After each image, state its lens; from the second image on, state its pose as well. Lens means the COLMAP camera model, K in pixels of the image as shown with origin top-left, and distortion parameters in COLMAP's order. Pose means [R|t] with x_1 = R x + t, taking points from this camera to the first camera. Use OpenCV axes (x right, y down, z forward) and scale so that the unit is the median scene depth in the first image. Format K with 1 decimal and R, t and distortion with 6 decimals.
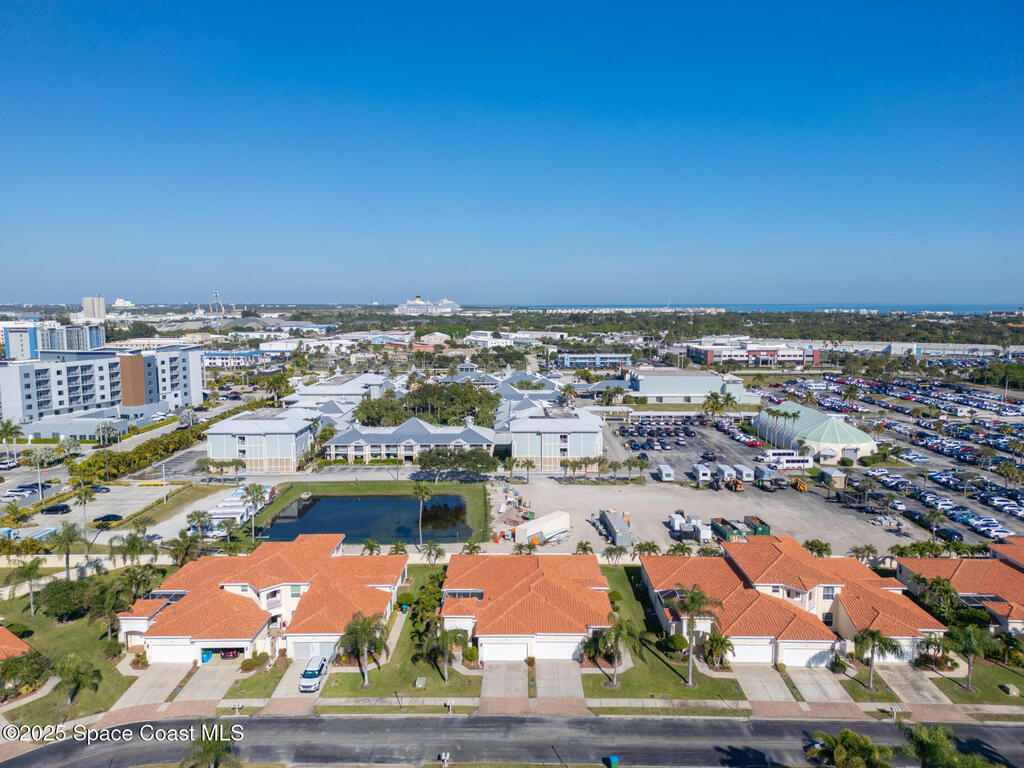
lens RADIAL K [[717.2, 0, 516.3], [0, 717.2, 403.8], [0, 0, 1]] dist [0.078275, -0.079359]
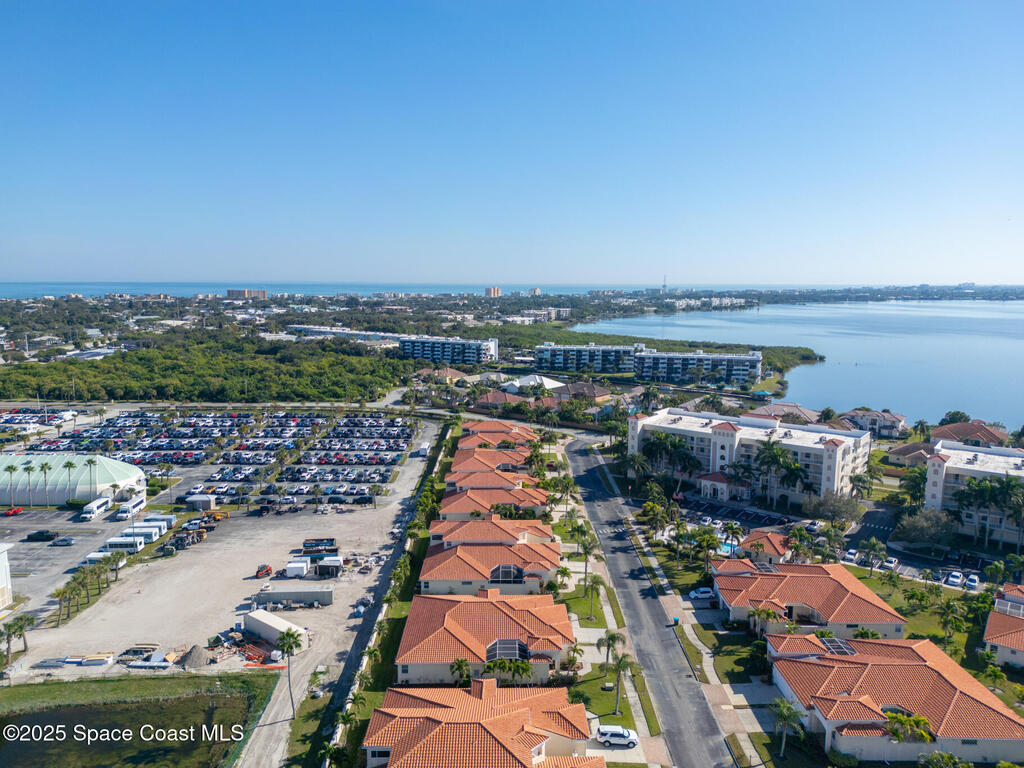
lens RADIAL K [[717.2, 0, 509.5], [0, 717.2, 380.8], [0, 0, 1]] dist [0.078275, -0.079359]
pose [[-0.013826, -0.136119, 0.990596, -0.628383], [0.136824, 0.981114, 0.136726, -0.165131], [-0.990499, 0.137428, 0.005059, 0.514680]]
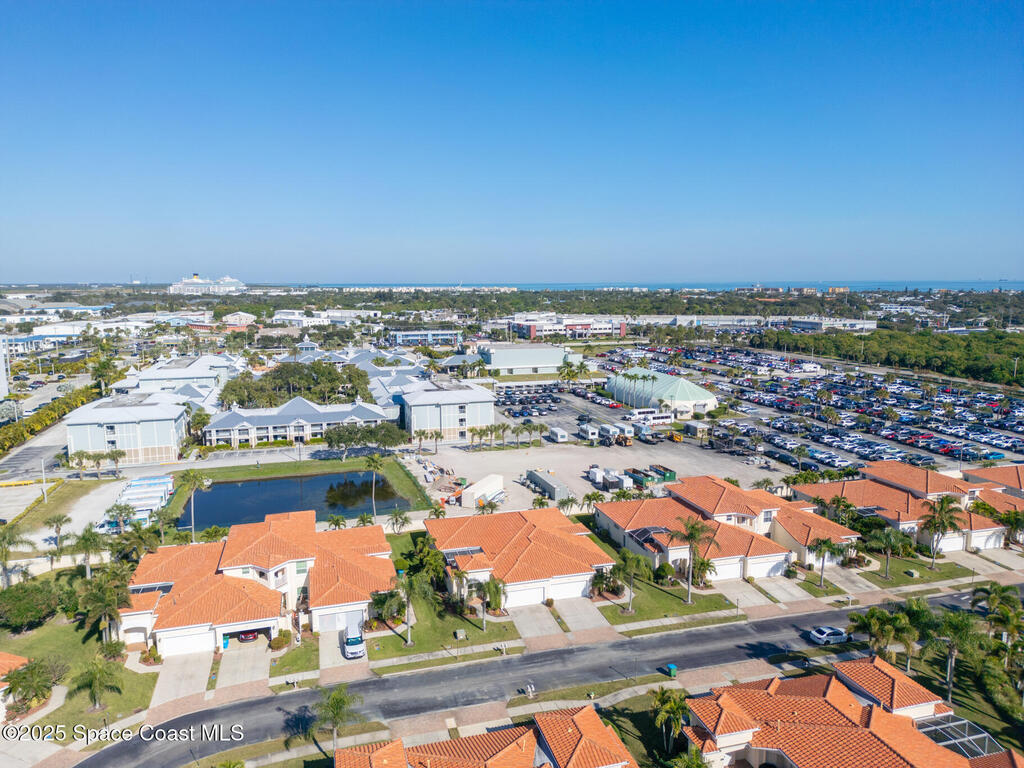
lens RADIAL K [[717.2, 0, 516.6], [0, 717.2, 375.3], [0, 0, 1]] dist [0.078275, -0.079359]
pose [[0.958288, -0.040448, 0.282928, -0.158161], [0.043282, 0.999056, -0.003772, 0.007957], [-0.282509, 0.015860, 0.959134, -0.016895]]
